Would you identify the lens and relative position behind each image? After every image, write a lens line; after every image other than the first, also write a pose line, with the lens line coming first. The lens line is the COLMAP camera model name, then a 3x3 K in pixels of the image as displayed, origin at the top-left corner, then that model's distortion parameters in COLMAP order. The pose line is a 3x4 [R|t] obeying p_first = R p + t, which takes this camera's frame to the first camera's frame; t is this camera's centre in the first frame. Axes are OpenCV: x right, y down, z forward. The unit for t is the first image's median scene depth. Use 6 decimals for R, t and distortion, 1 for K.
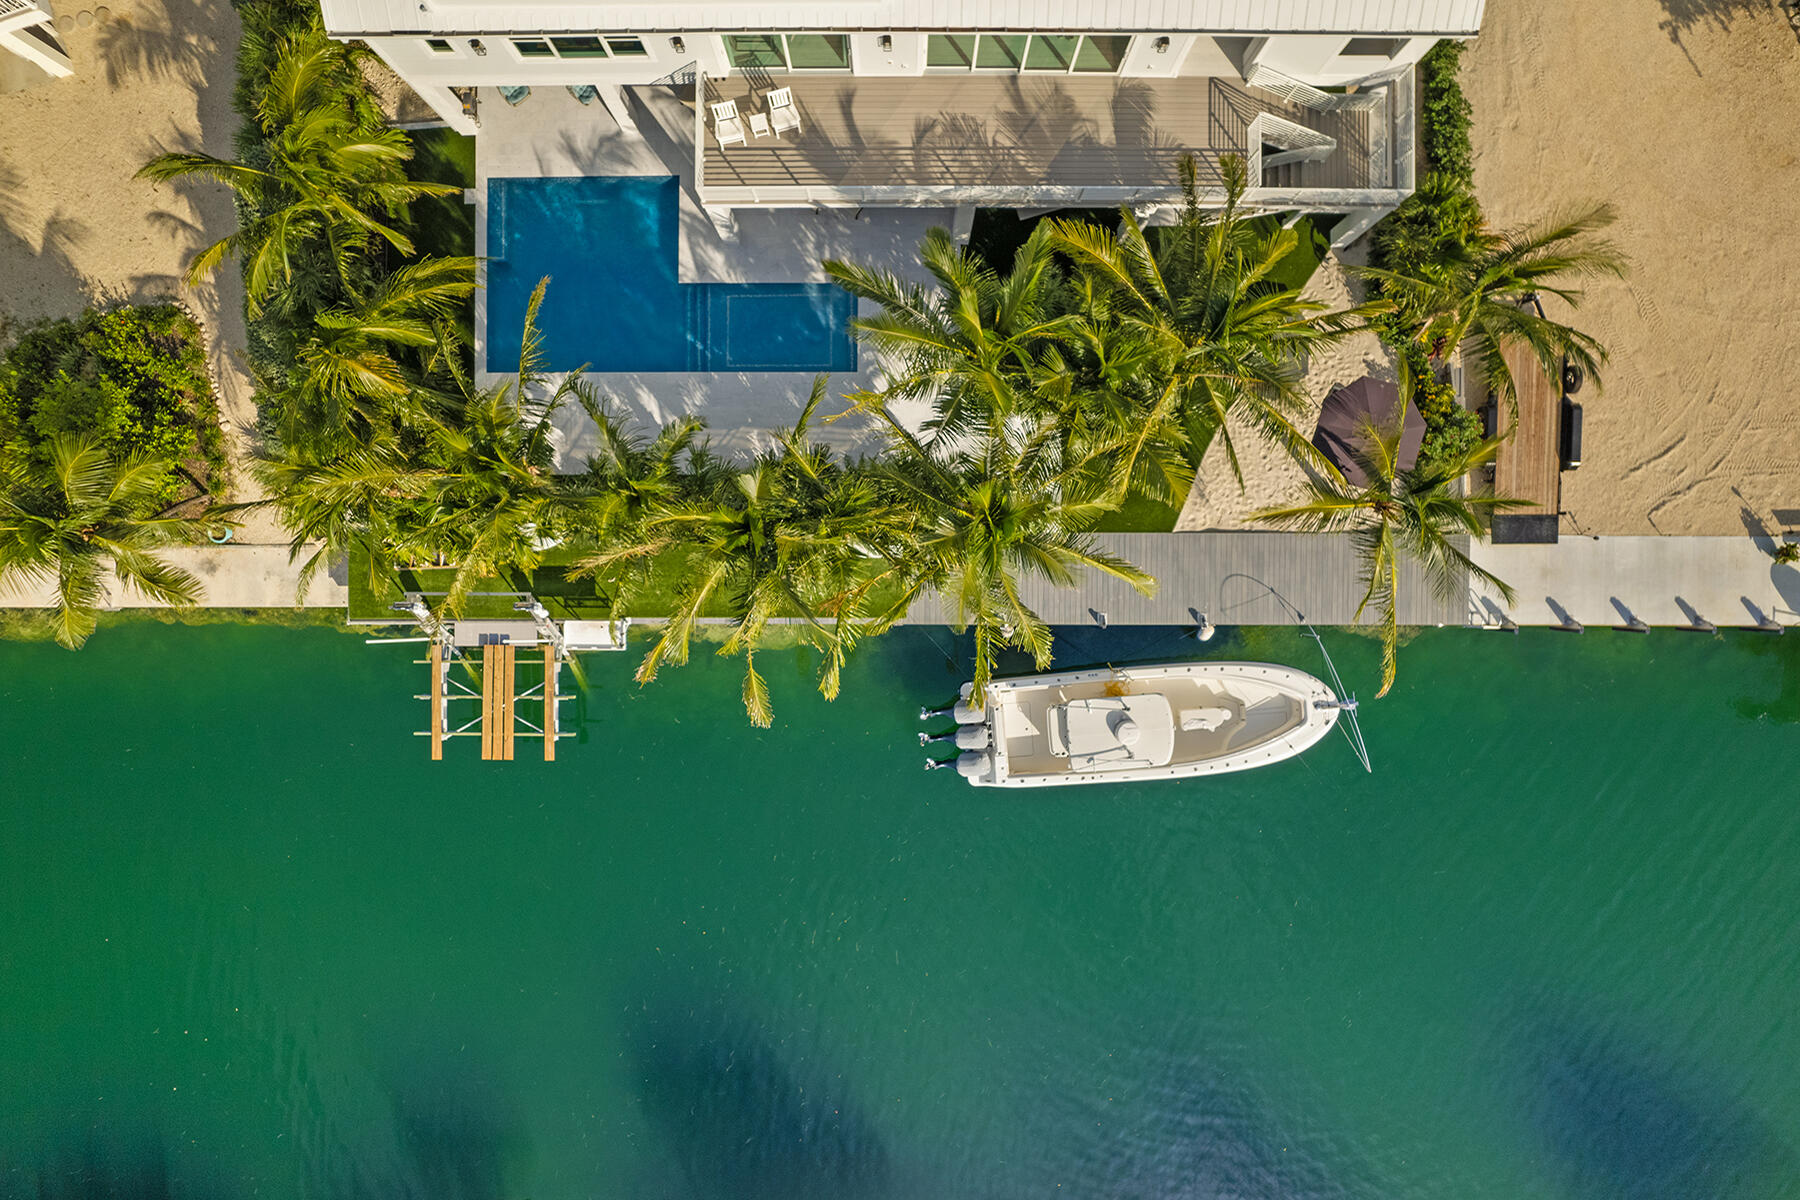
lens RADIAL K [[1100.8, 0, 906.6], [0, 1100.8, 640.3], [0, 0, 1]] dist [-0.042642, 0.072384]
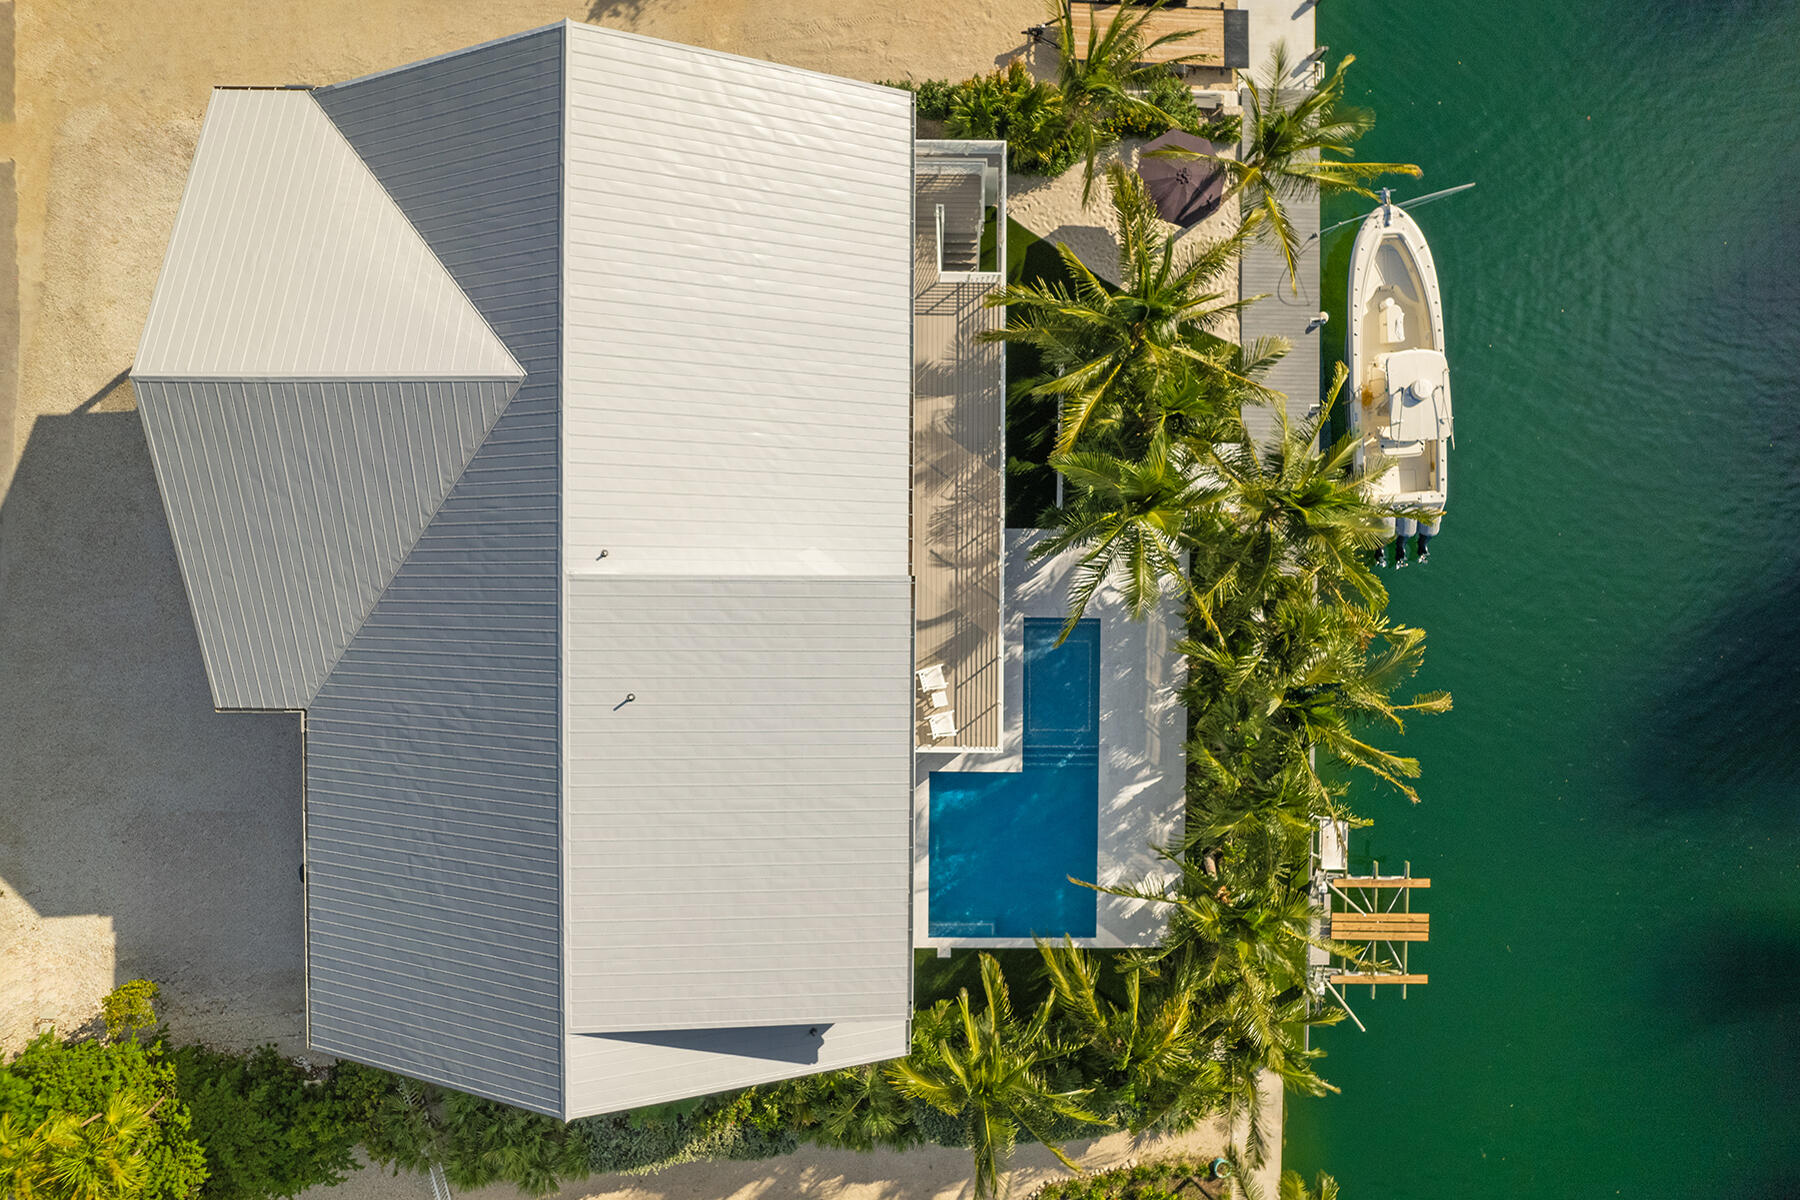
lens RADIAL K [[1137.1, 0, 900.0], [0, 1137.1, 600.0], [0, 0, 1]] dist [0.003035, 0.001566]
pose [[0.007289, -0.999877, -0.013880, -0.010023], [0.999547, 0.006880, 0.029296, -0.490143], [-0.029197, -0.014087, 0.999474, -0.194821]]
